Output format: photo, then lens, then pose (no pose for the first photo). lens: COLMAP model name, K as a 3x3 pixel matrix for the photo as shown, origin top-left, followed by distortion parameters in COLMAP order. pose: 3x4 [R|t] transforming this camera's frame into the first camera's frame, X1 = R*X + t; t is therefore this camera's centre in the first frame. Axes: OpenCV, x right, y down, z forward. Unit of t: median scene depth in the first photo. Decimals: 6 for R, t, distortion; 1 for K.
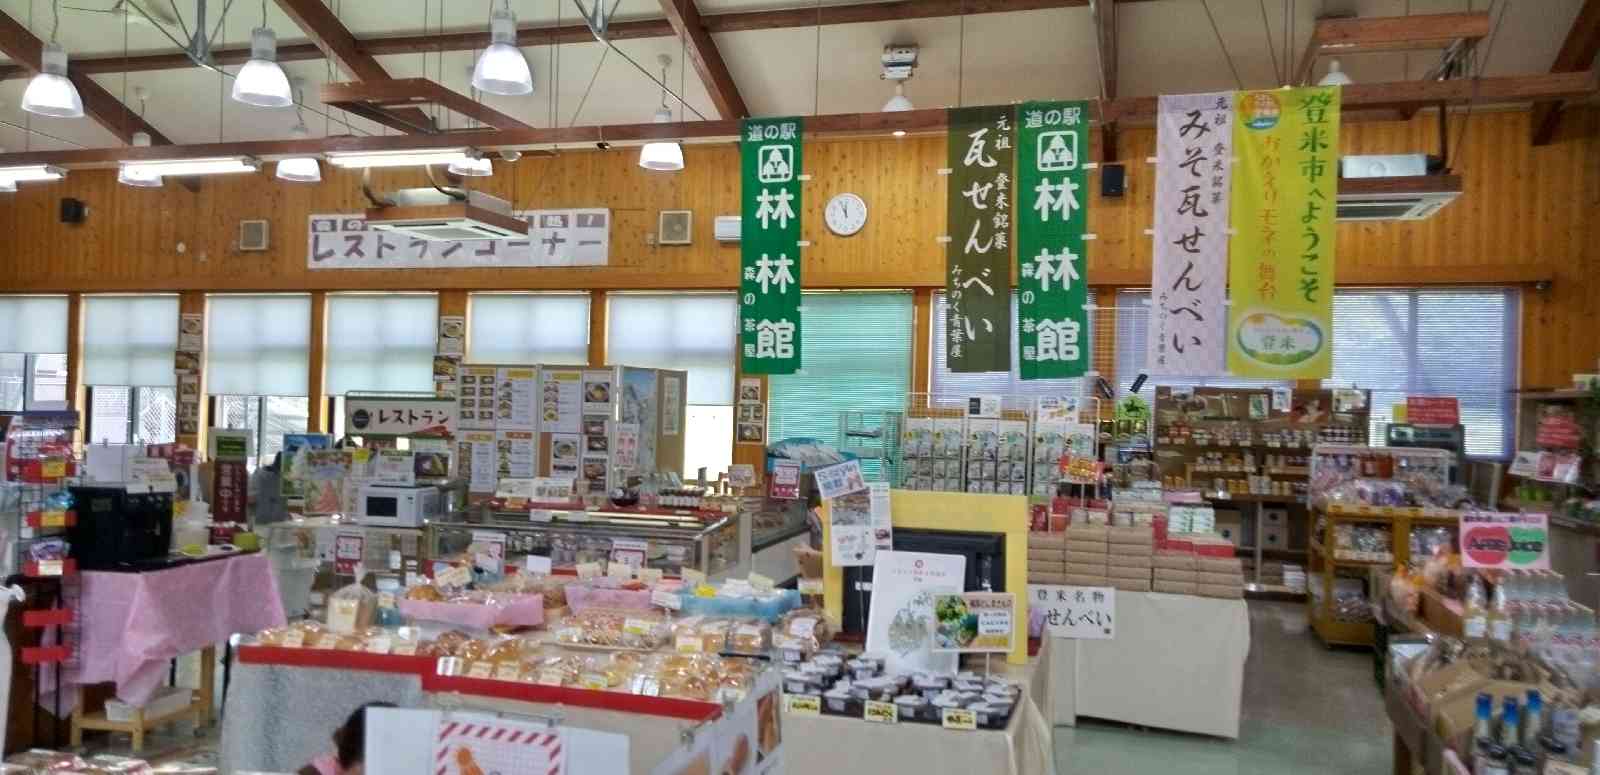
lens RADIAL K [[1152.4, 0, 800.0], [0, 1152.4, 387.5], [0, 0, 1]] dist [0.048032, -0.067431]
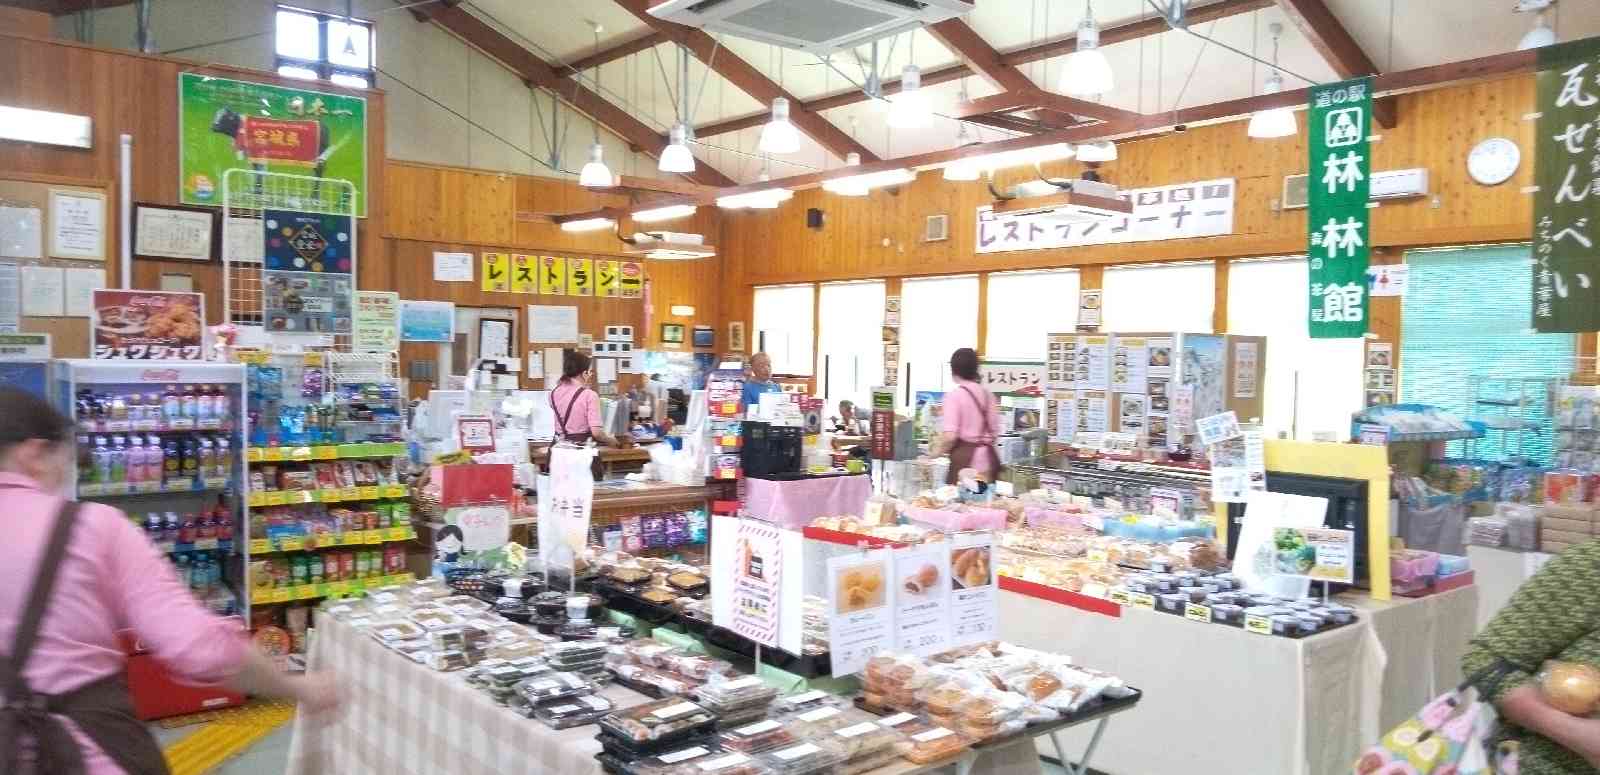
lens RADIAL K [[1152.4, 0, 800.0], [0, 1152.4, 387.5], [0, 0, 1]] dist [0.048032, -0.067431]
pose [[0.816910, 0.011677, -0.576647, 0.176418], [0.003704, 0.999668, 0.025491, 0.004092], [0.576754, -0.022960, 0.816595, -0.097108]]
